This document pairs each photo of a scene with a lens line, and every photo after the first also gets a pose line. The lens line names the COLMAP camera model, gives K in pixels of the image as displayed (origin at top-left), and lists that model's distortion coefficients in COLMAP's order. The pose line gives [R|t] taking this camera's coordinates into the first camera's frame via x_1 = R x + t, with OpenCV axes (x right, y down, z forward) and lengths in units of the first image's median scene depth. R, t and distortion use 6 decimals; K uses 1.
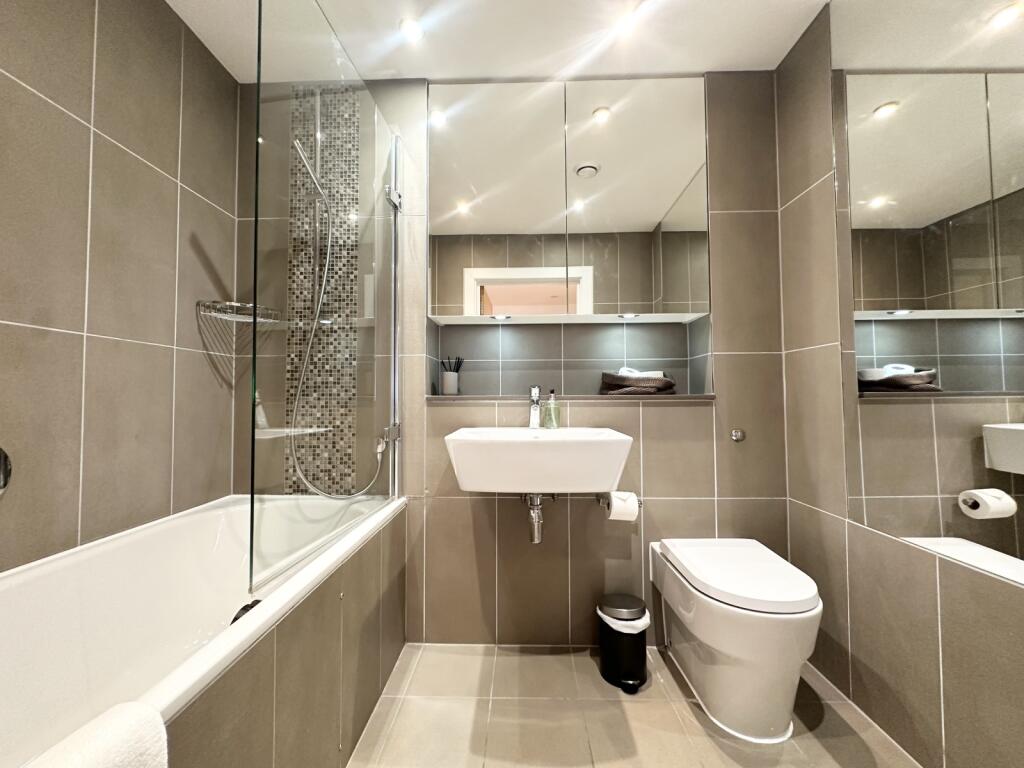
lens RADIAL K [[406.8, 0, 512.0], [0, 406.8, 384.0], [0, 0, 1]] dist [0.000488, 0.000062]
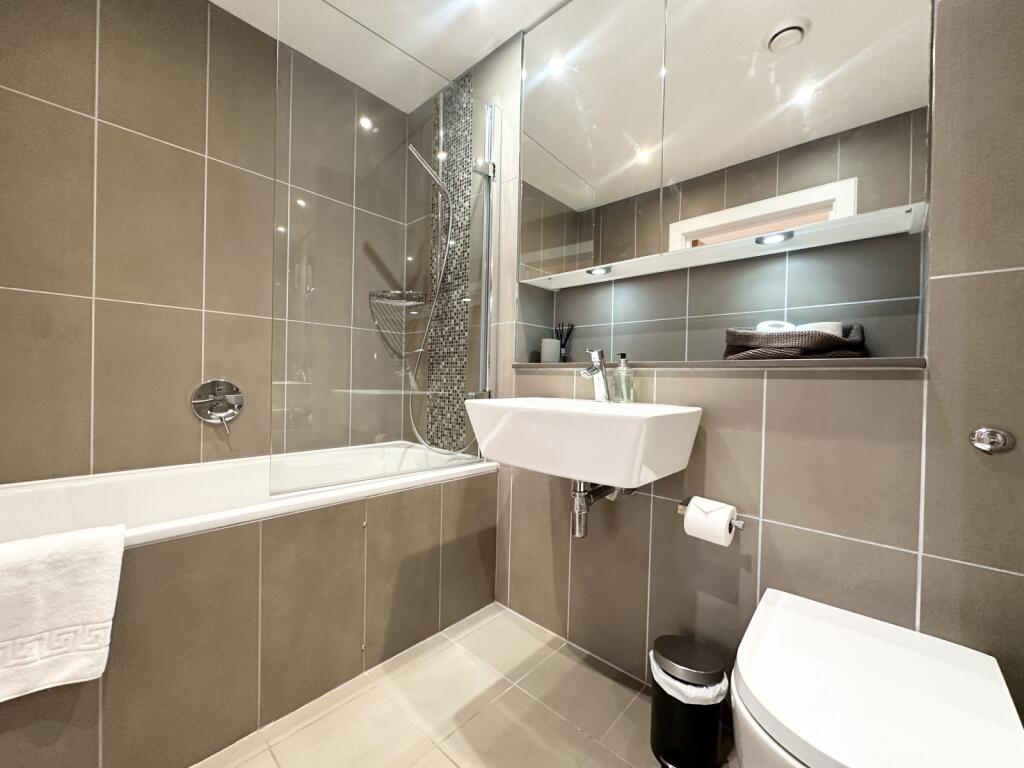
lens RADIAL K [[406.8, 0, 512.0], [0, 406.8, 384.0], [0, 0, 1]] dist [0.000488, 0.000062]
pose [[0.755598, 0.027657, -0.654452, 0.427366], [-0.002926, 0.999241, 0.038849, 0.040140], [0.655030, -0.027439, 0.755105, 0.250988]]
